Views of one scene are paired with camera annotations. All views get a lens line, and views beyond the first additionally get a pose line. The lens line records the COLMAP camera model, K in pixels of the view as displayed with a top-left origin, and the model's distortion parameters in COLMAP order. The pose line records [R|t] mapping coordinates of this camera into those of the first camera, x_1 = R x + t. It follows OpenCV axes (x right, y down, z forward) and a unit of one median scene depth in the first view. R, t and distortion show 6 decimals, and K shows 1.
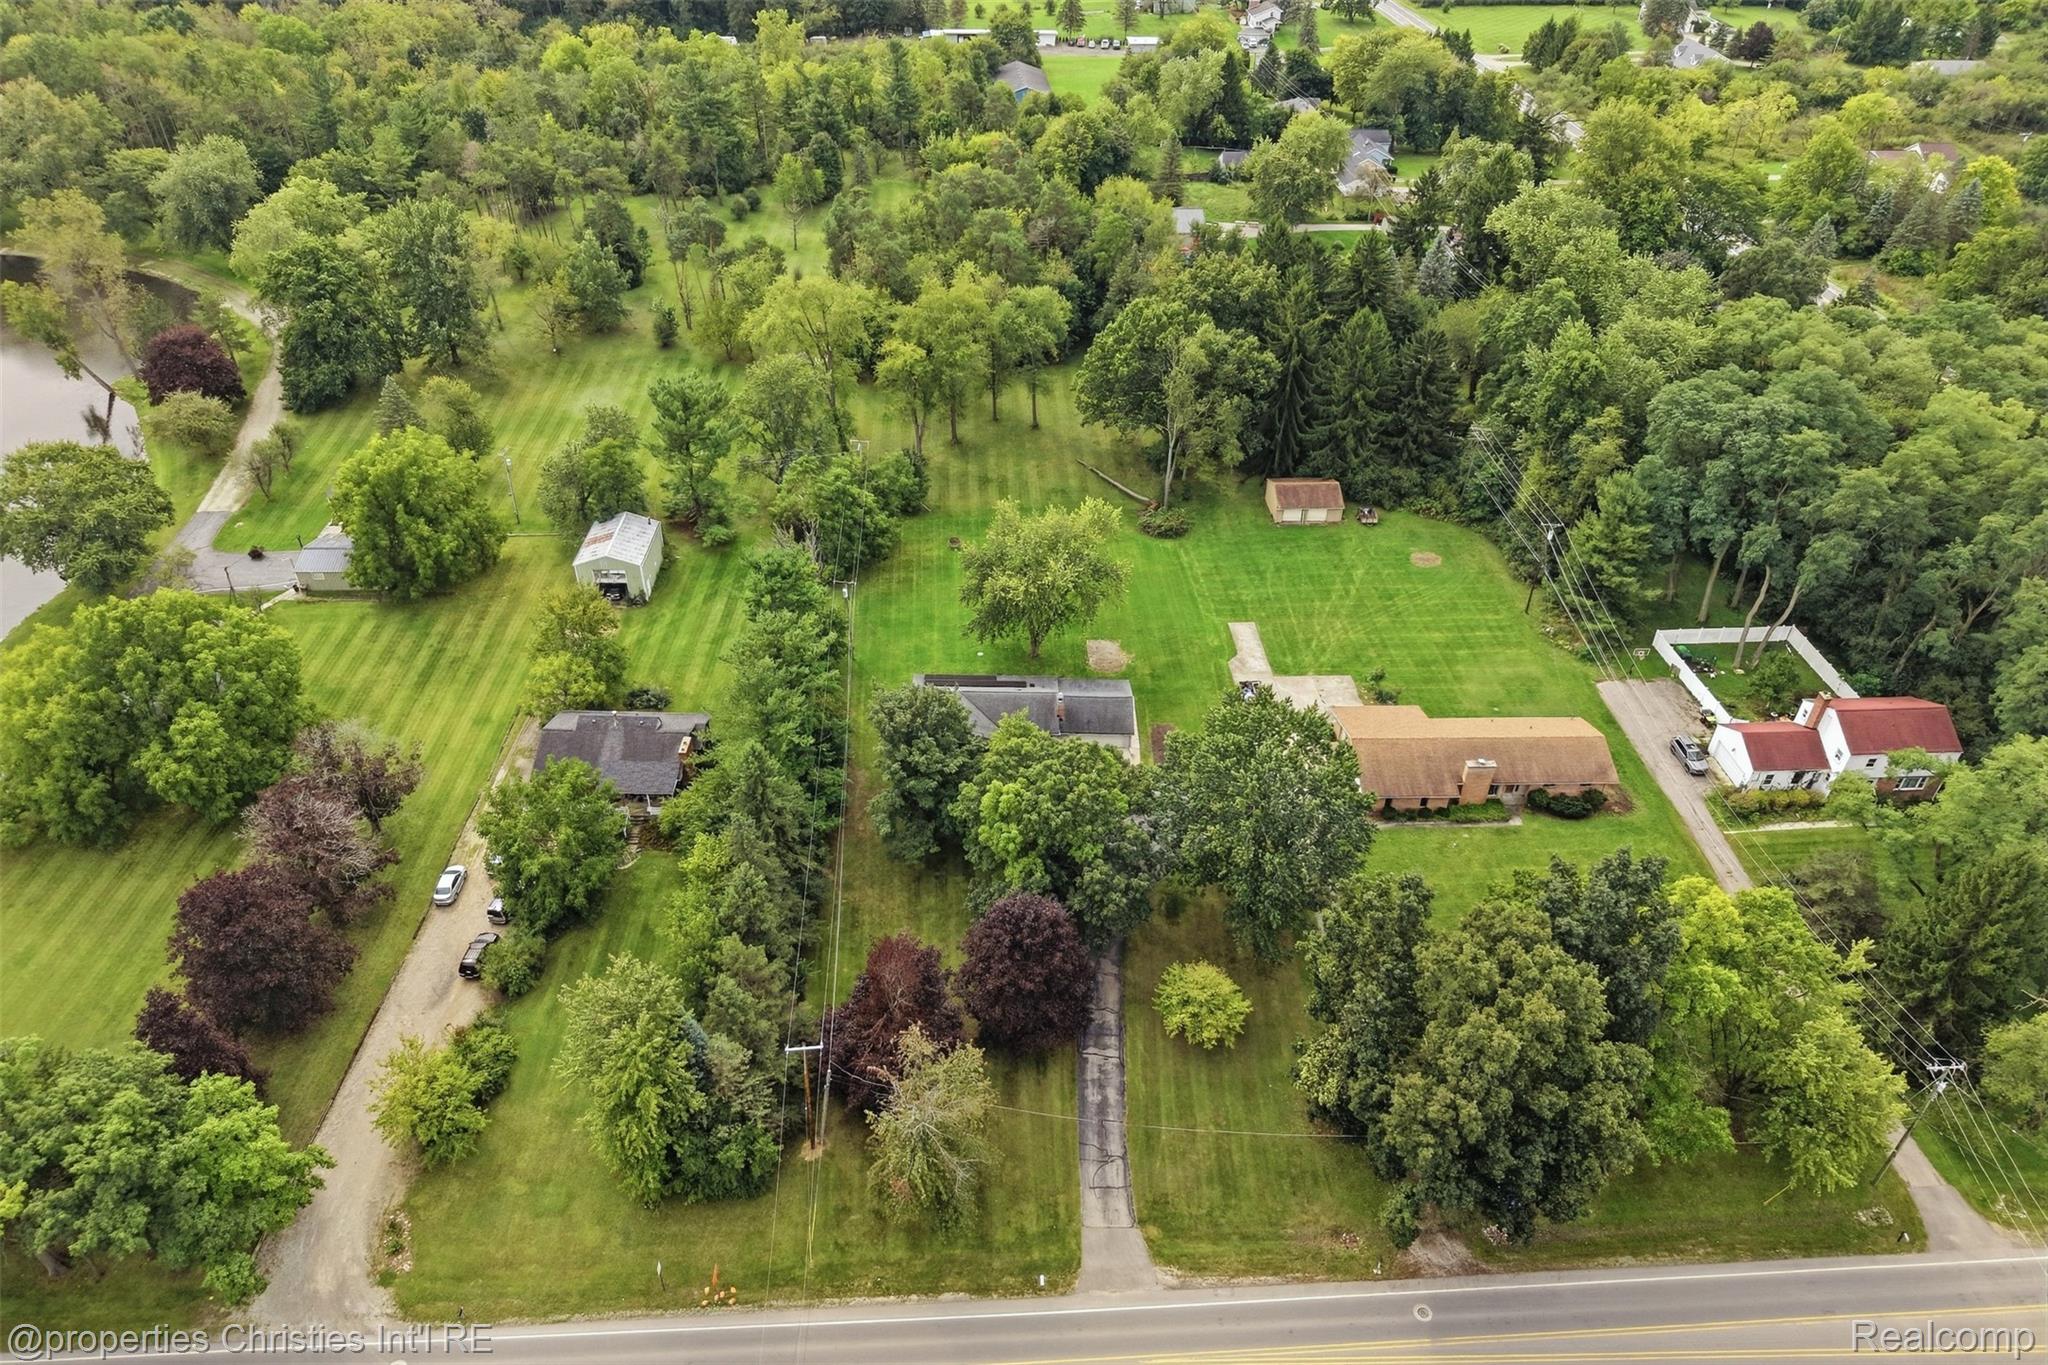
lens RADIAL K [[927.7, 0, 1018.7], [0, 927.7, 673.3], [0, 0, 1]] dist [0.006434, 0.000564]
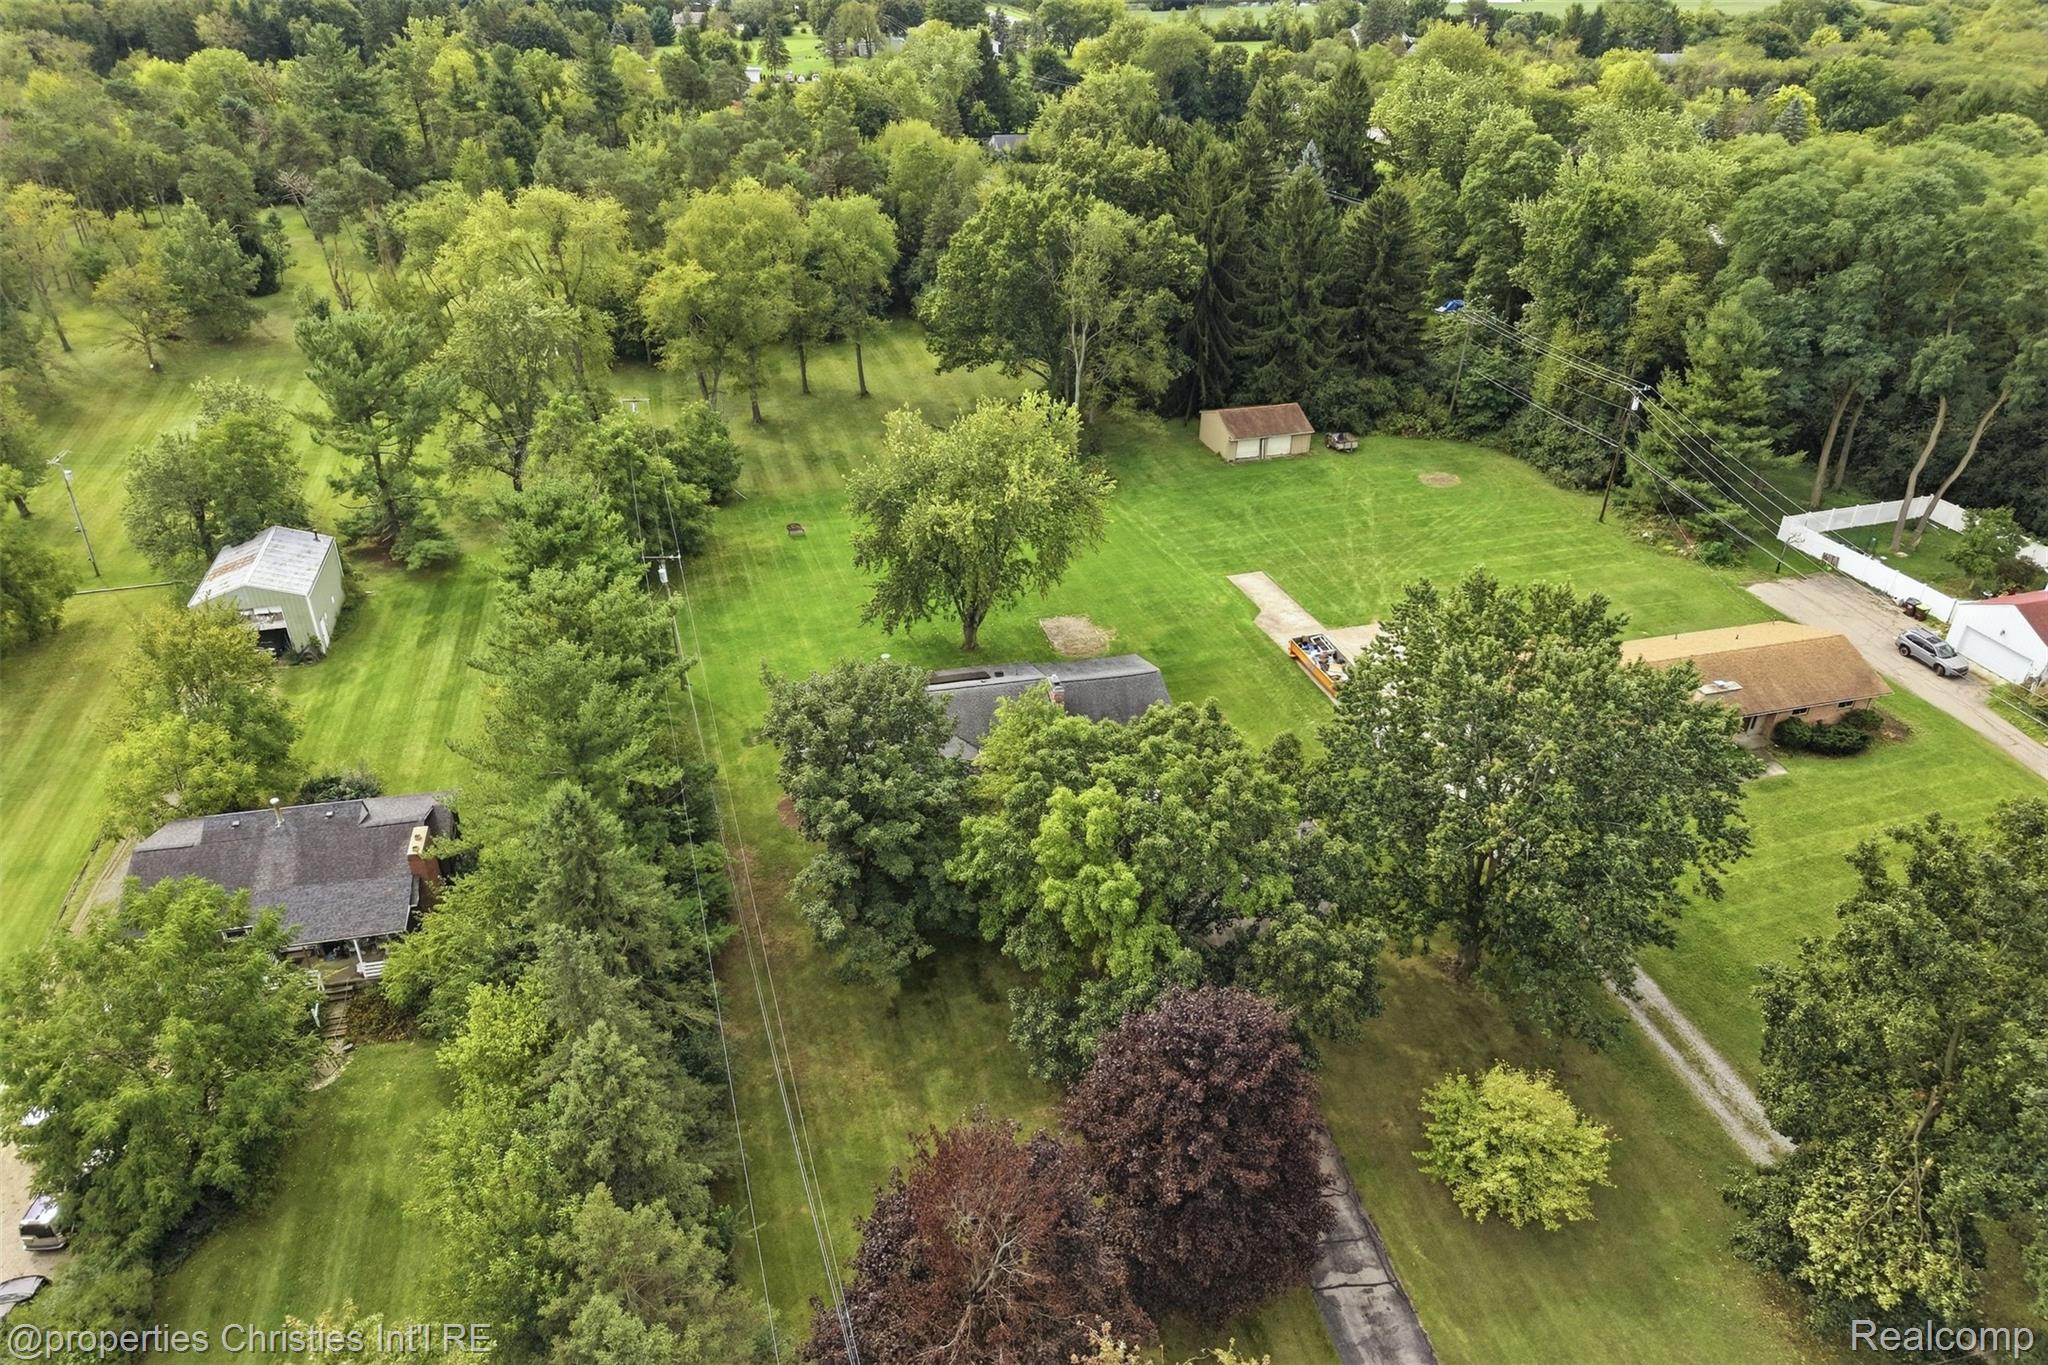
lens RADIAL K [[1109.2, 0, 985.2], [0, 1109.2, 684.8], [0, 0, 1]] dist [-0.022224, 0.021300]
pose [[0.979952, -0.122833, 0.156865, -0.111968], [0.133610, 0.989211, -0.060079, 0.063700], [-0.147793, 0.079833, 0.985791, 0.274804]]
